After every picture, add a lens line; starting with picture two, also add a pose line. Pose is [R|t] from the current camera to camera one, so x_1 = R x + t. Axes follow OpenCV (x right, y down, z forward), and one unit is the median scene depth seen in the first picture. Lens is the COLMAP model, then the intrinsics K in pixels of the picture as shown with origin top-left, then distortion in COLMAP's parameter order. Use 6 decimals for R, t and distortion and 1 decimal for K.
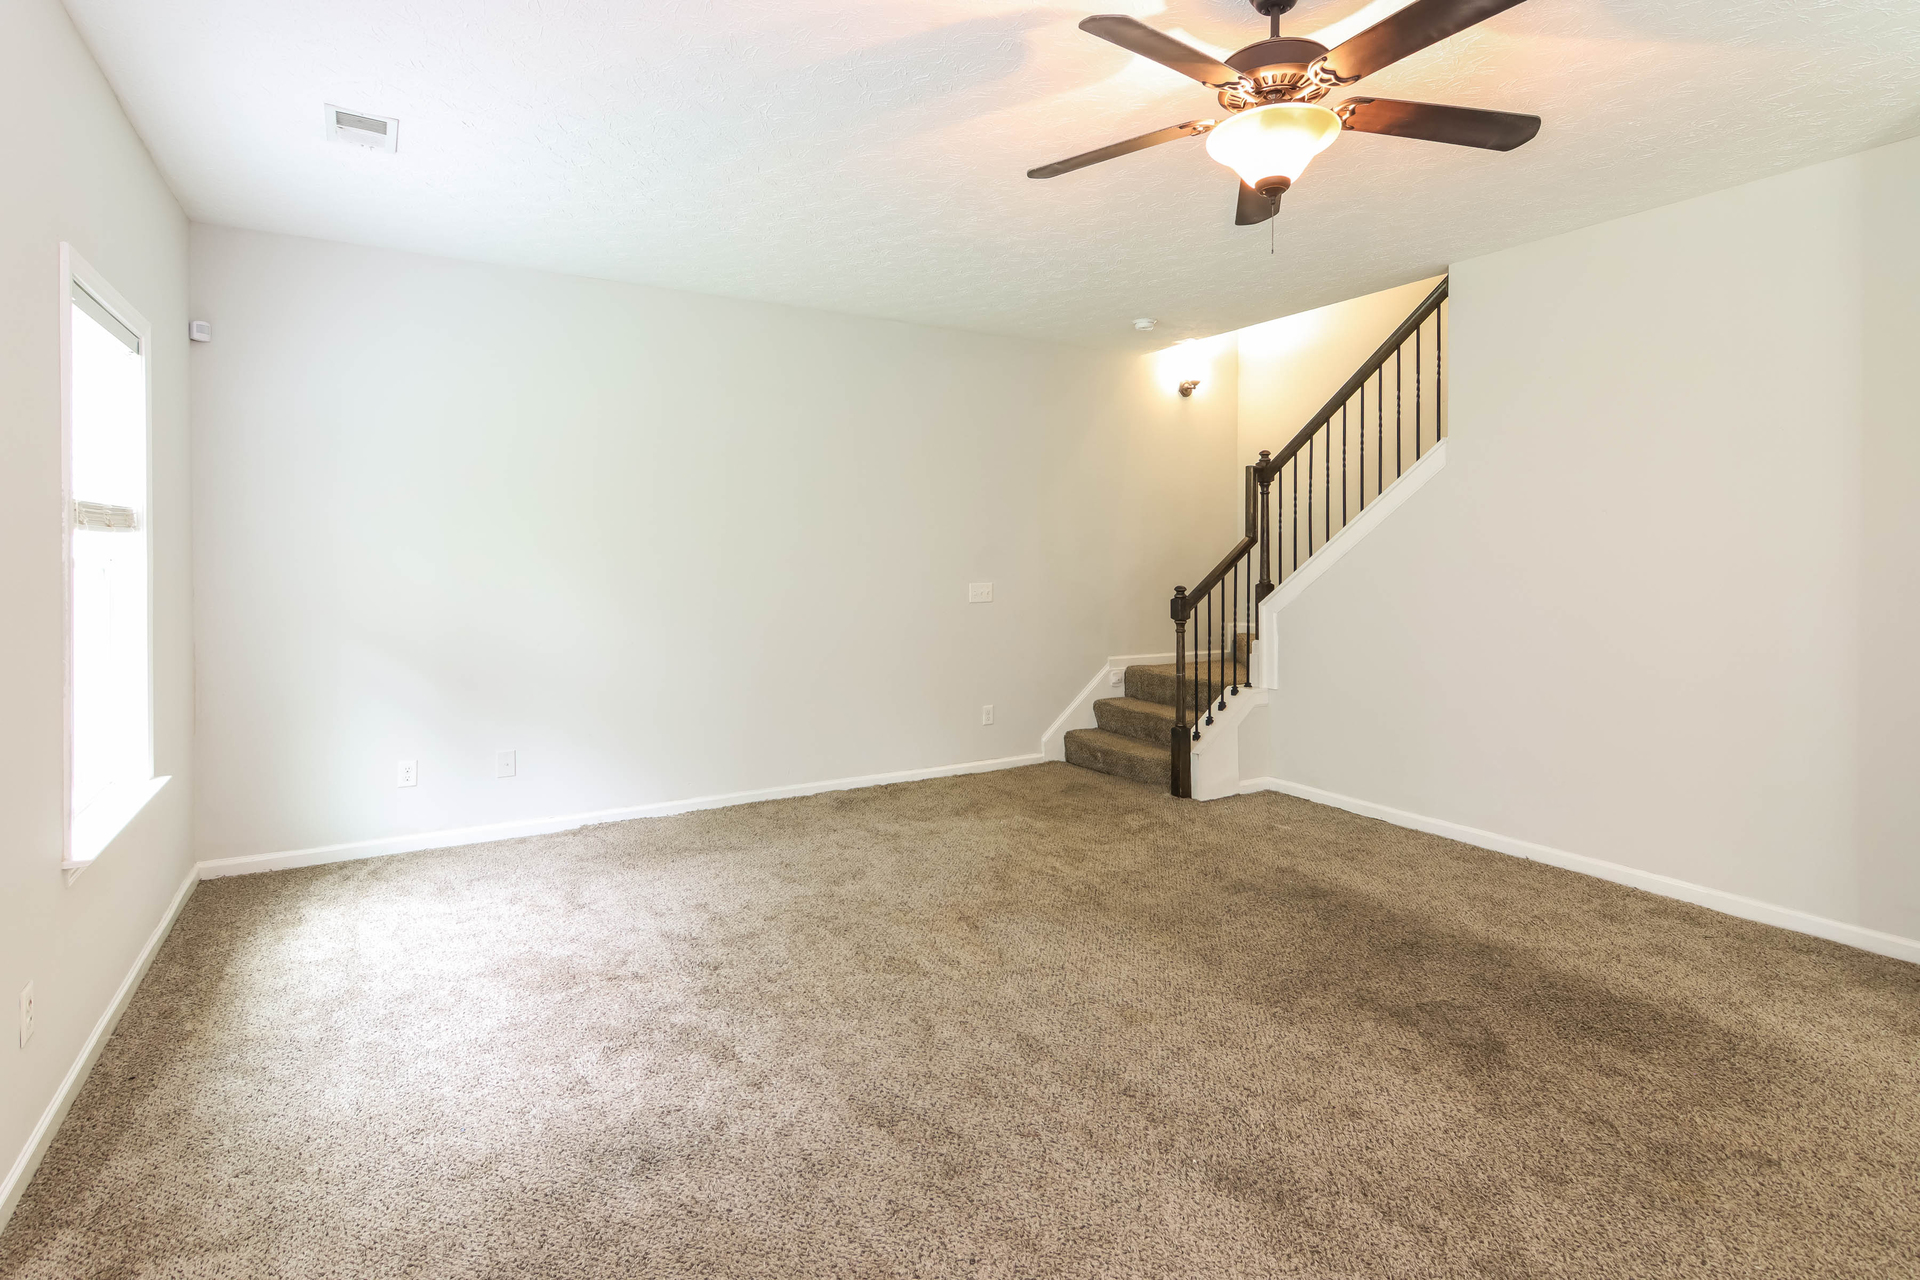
lens RADIAL K [[969.1, 0, 975.1], [0, 969.1, 575.4], [0, 0, 1]] dist [0.000123, 0.000088]
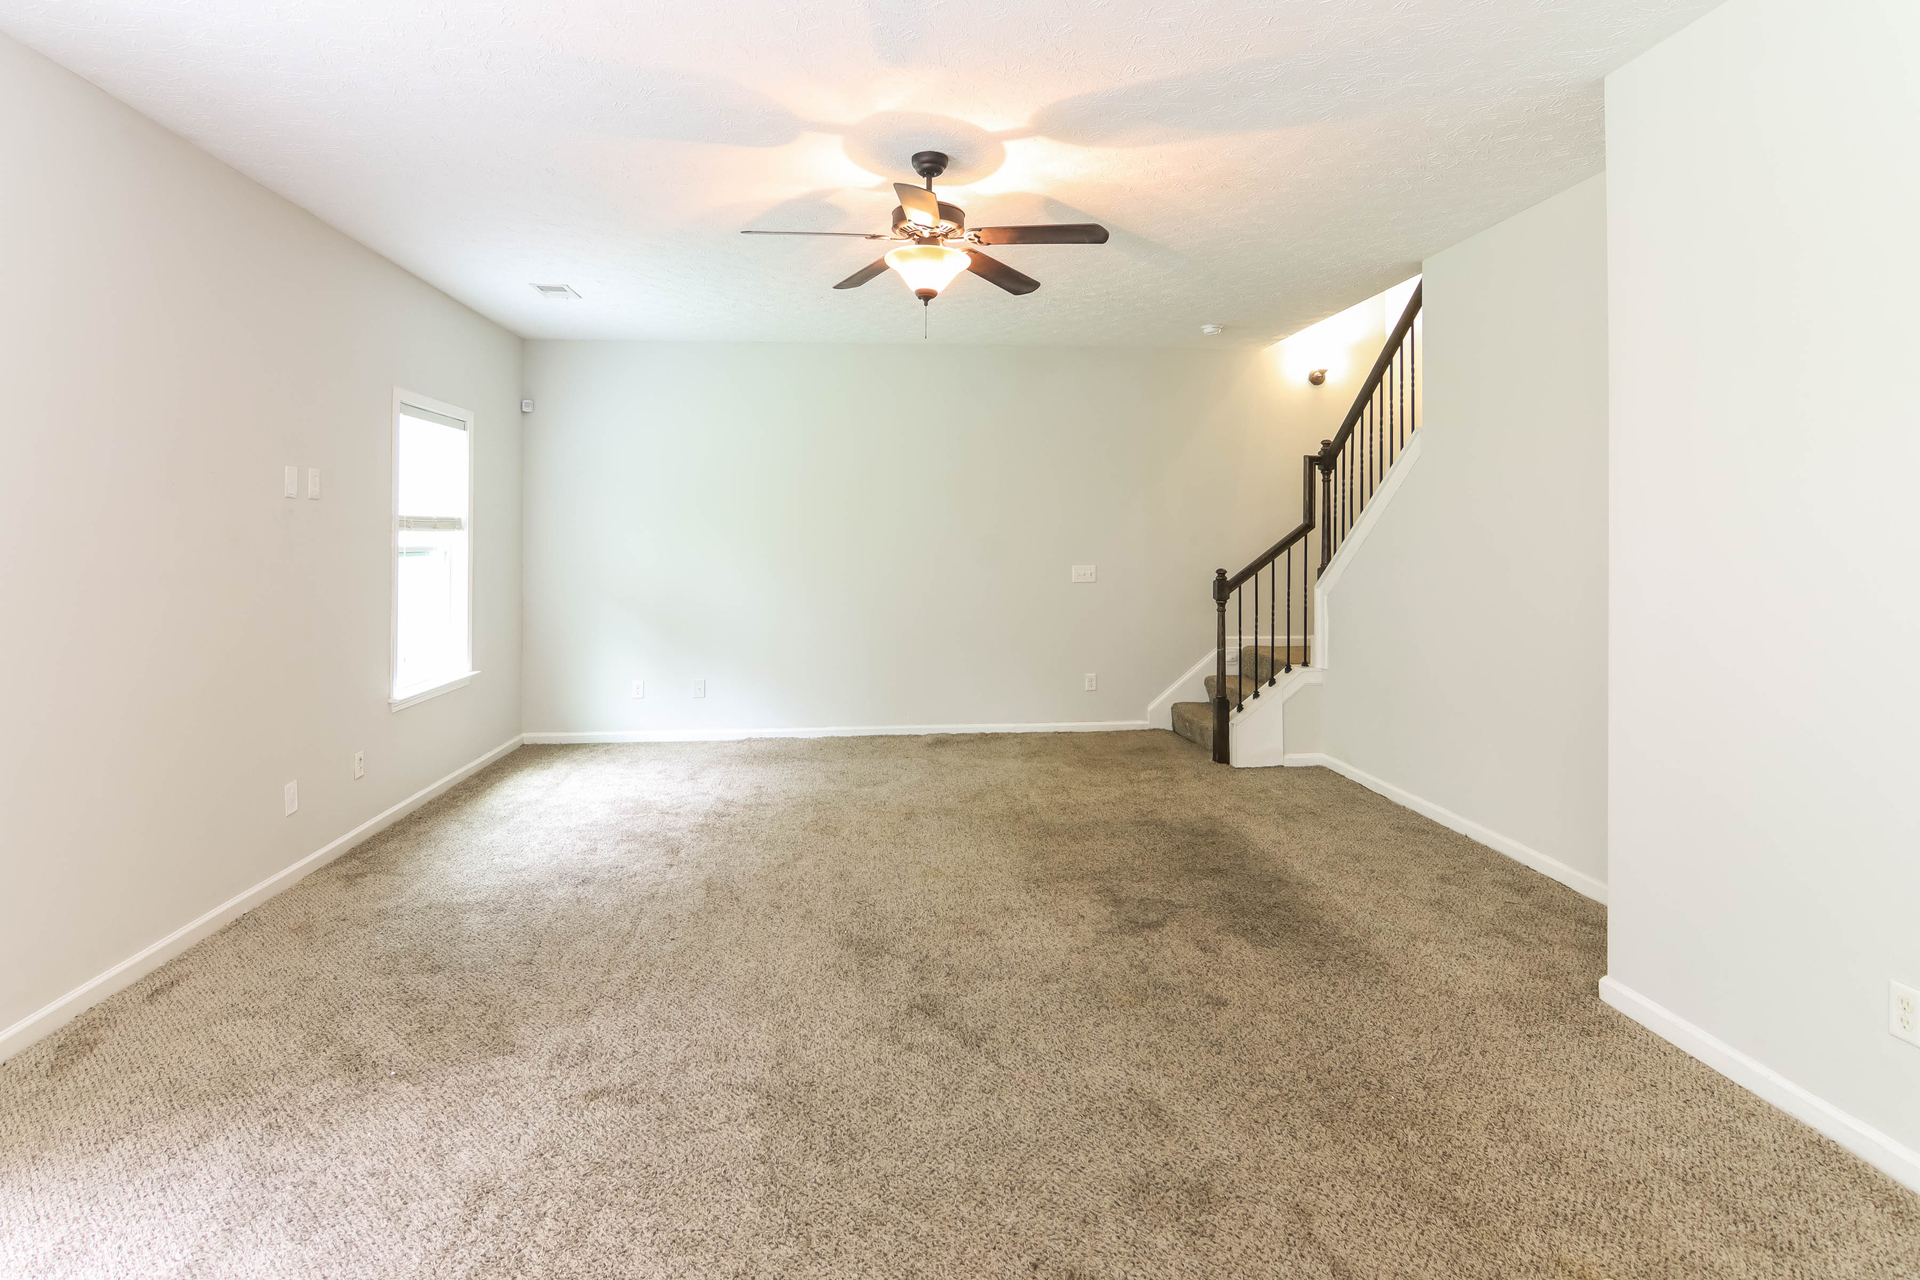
lens RADIAL K [[969.1, 0, 911.7], [0, 969.1, 528.3], [0, 0, 1]] dist [0.000123, 0.000088]
pose [[0.897963, -0.011067, -0.439932, 0.376936], [-0.004817, 0.999377, -0.034974, 0.006036], [0.440045, 0.033525, 0.897350, -0.133665]]
